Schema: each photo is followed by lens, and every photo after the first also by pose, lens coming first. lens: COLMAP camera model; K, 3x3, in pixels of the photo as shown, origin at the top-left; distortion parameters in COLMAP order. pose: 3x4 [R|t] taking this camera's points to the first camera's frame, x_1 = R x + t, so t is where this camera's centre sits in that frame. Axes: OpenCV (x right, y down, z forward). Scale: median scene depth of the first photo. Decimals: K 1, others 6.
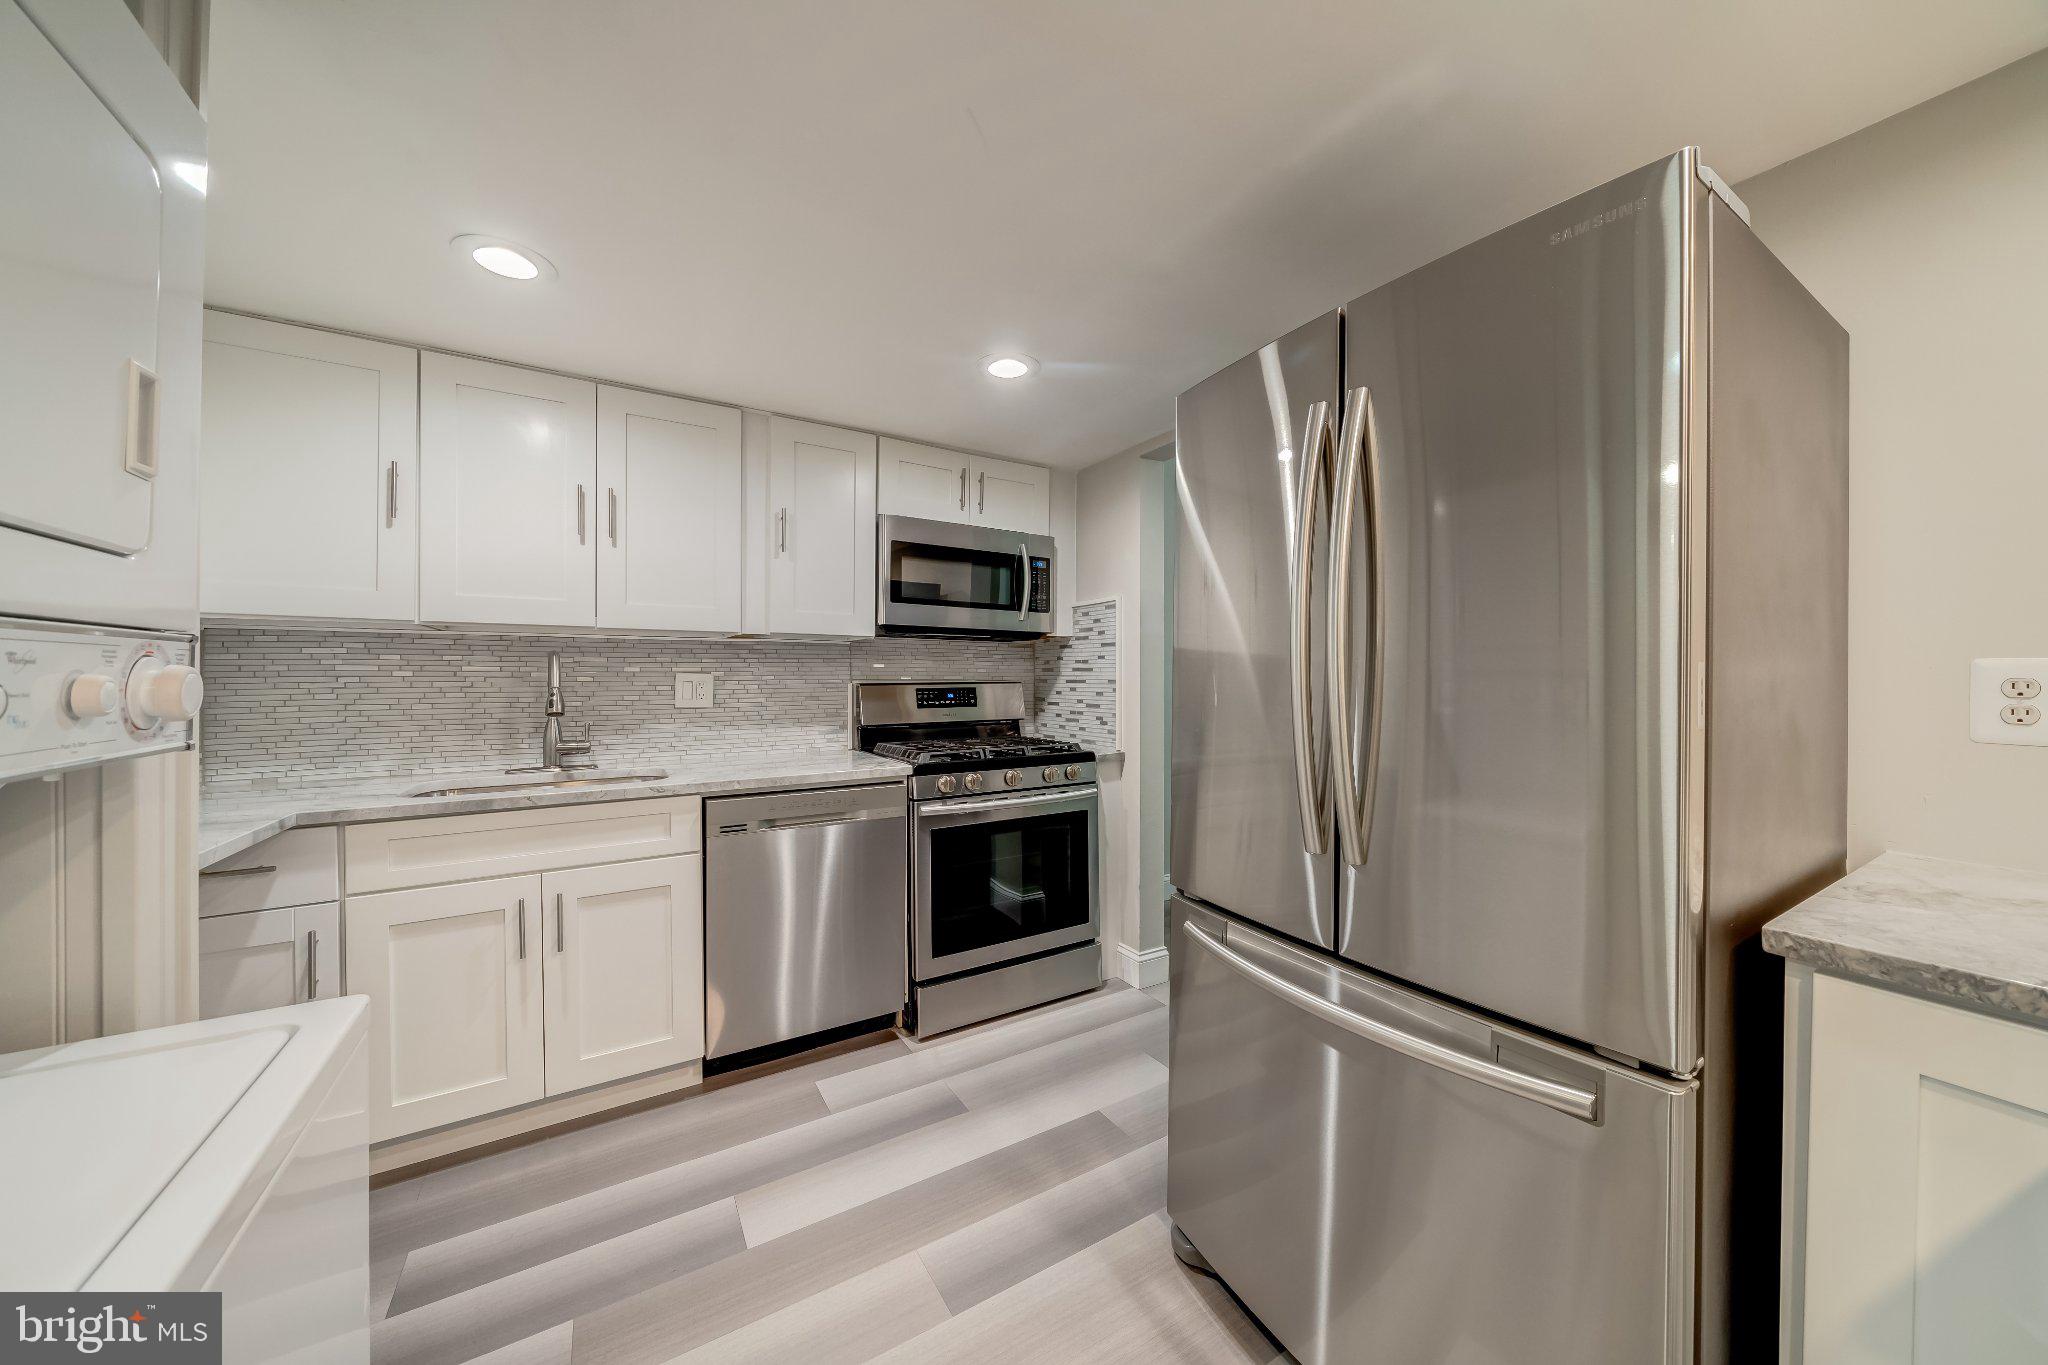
lens RADIAL K [[698.6, 0, 1023.1], [0, 698.6, 679.7], [0, 0, 1]] dist [-0.006900, 0.000655]
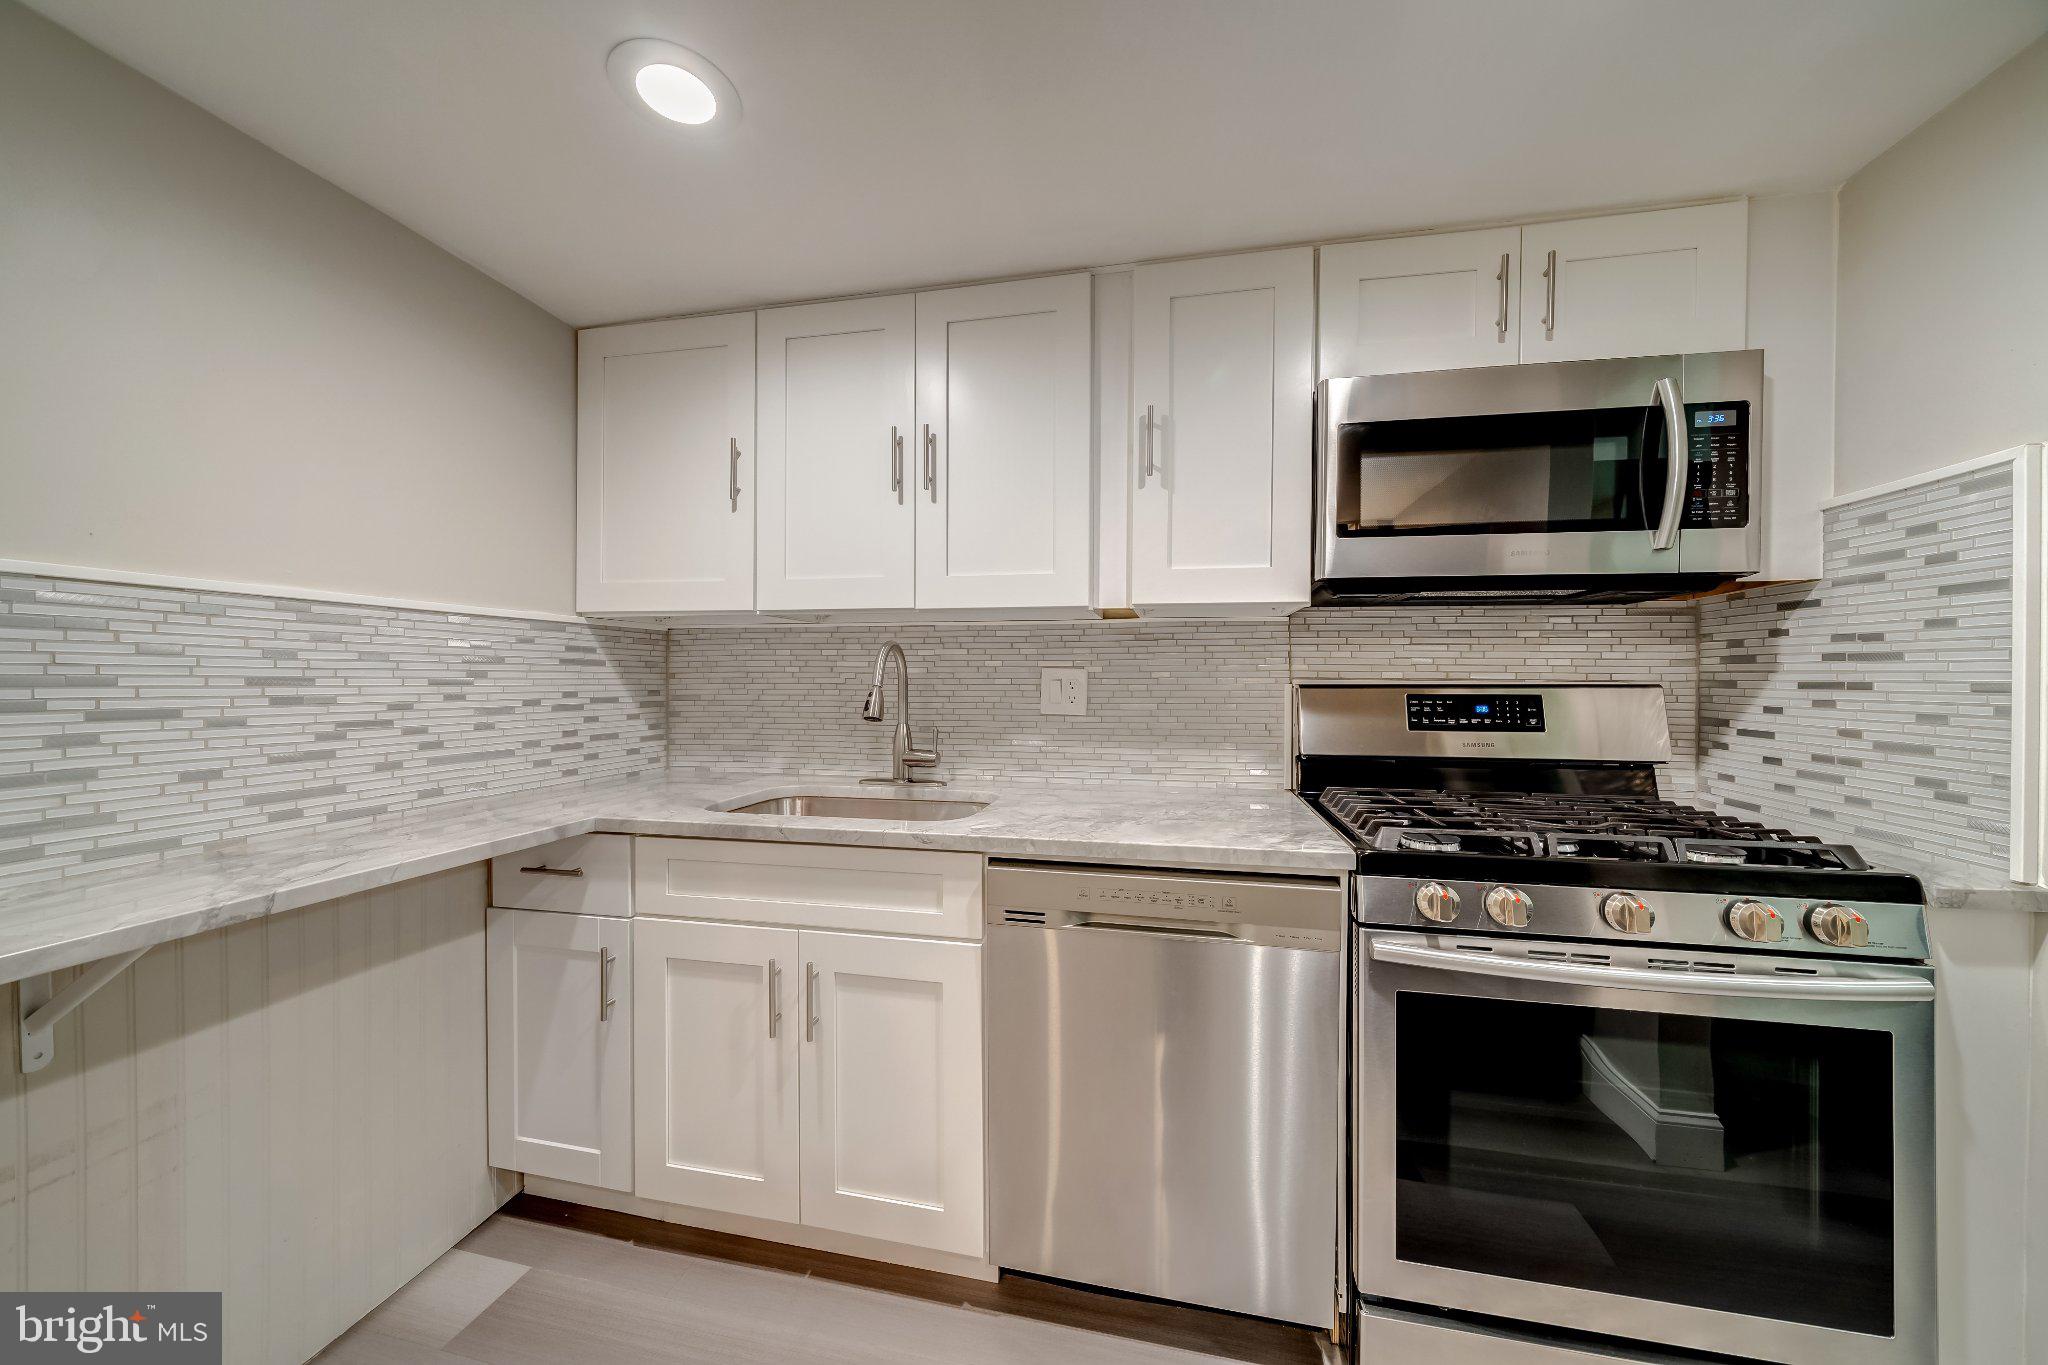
lens RADIAL K [[698.6, 0, 1025.3], [0, 698.6, 678.5], [0, 0, 1]] dist [-0.006900, 0.000655]
pose [[0.728692, 0.005931, -0.684815, 0.007381], [-0.005056, 0.999982, 0.003280, -0.000797], [0.684822, 0.001073, 0.728709, 0.426340]]
